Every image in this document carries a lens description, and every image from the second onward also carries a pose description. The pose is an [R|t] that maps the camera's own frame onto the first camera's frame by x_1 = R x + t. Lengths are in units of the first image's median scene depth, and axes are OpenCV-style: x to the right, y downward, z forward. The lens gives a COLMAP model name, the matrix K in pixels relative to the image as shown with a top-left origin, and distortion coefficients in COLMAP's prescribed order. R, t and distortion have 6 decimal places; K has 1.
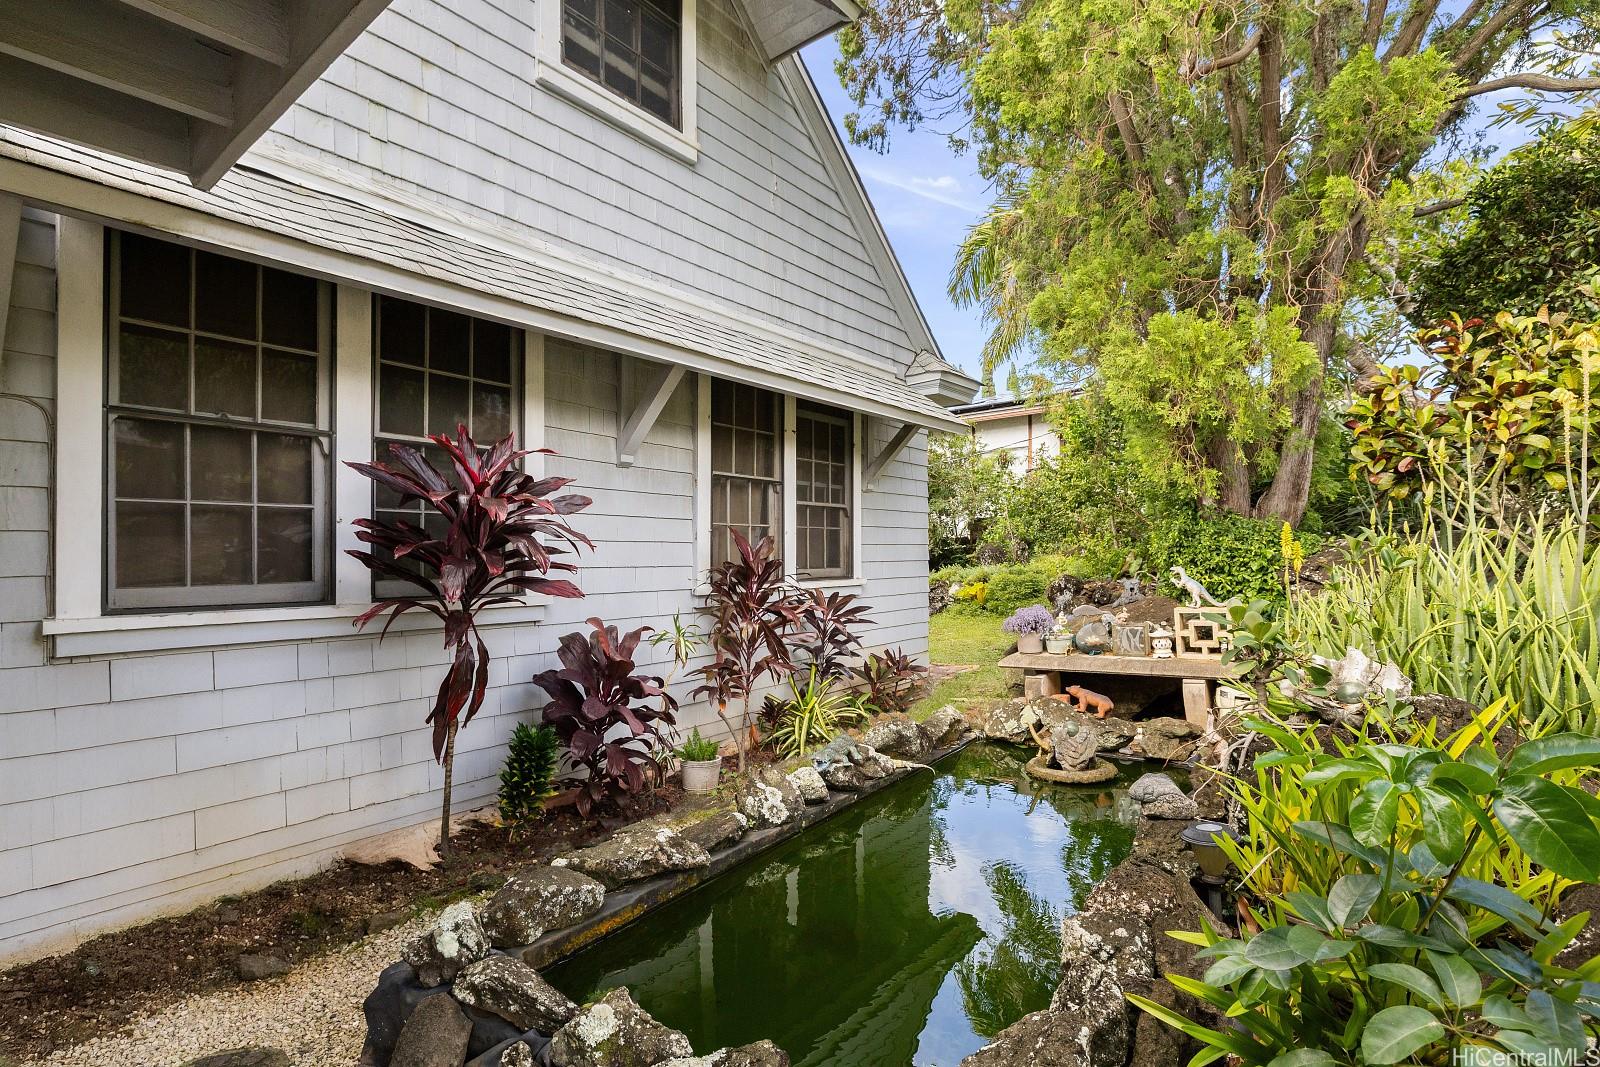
lens RADIAL K [[769.9, 0, 797.1], [0, 769.9, 546.1], [0, 0, 1]] dist [-0.000633, -0.000005]
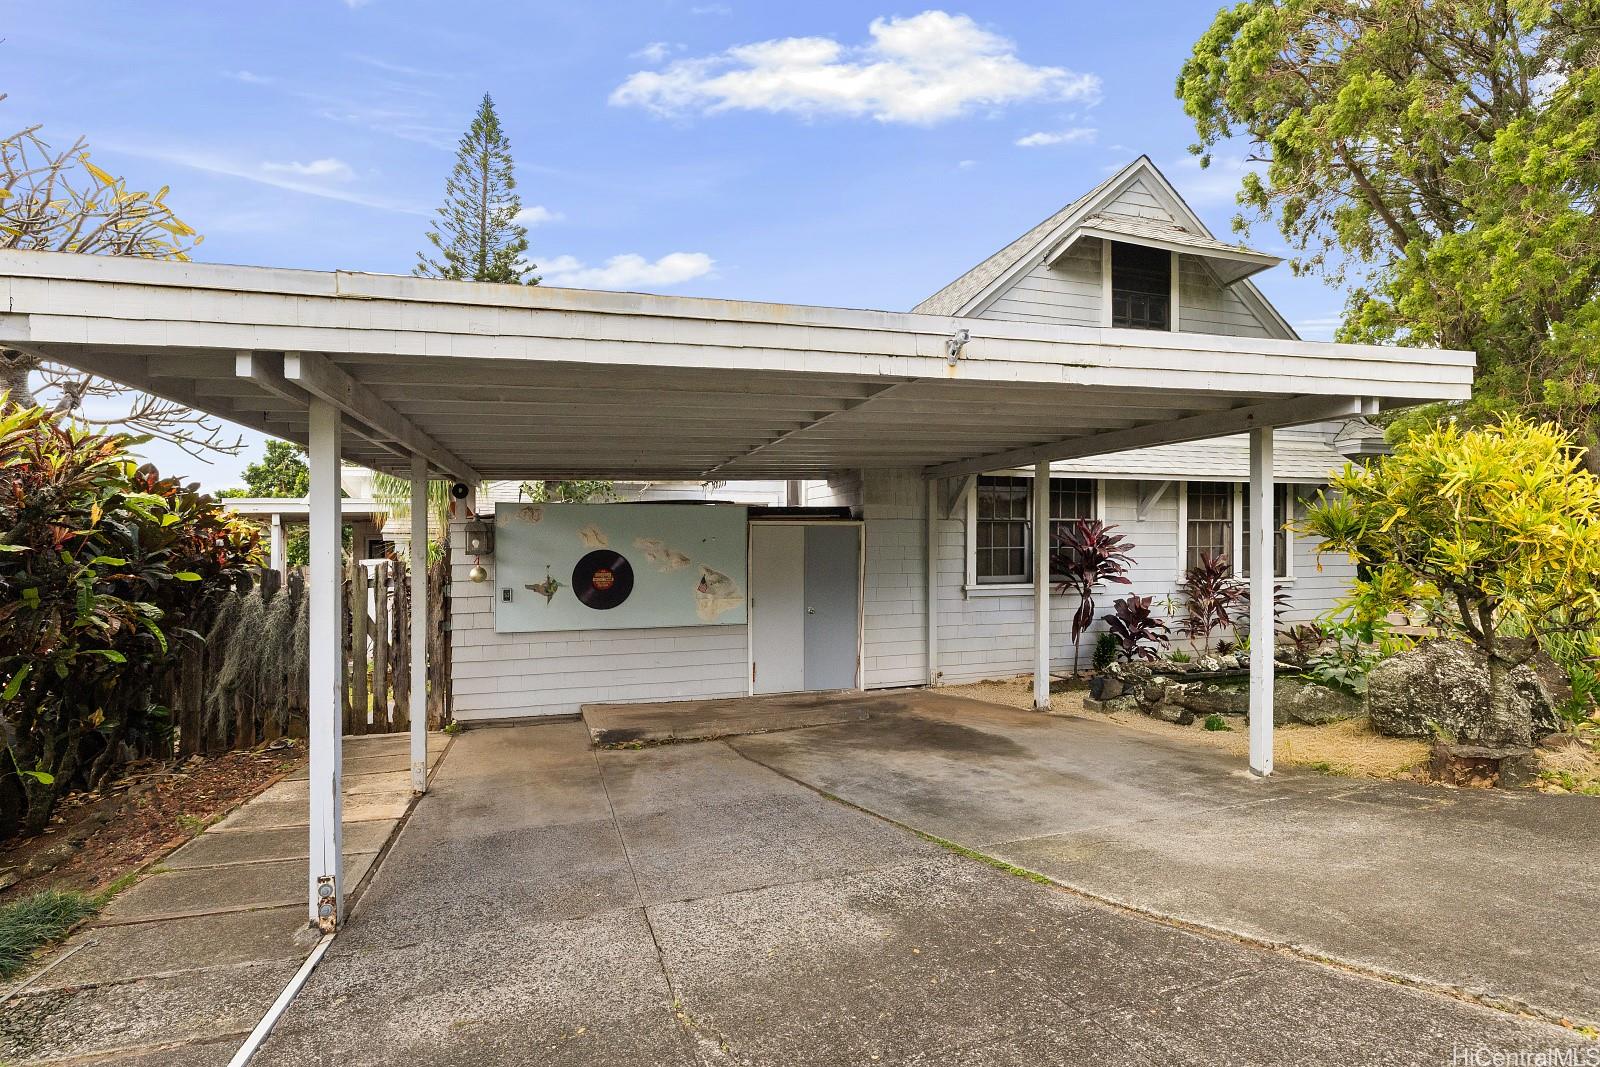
lens RADIAL K [[731.3, 0, 793.9], [0, 731.3, 547.4], [0, 0, 1]] dist [-0.016297, -0.000475]
pose [[0.821684, 0.006916, -0.569901, 0.148468], [0.006170, 0.999760, 0.021027, -0.092489], [0.569910, -0.020794, 0.821444, -1.336161]]
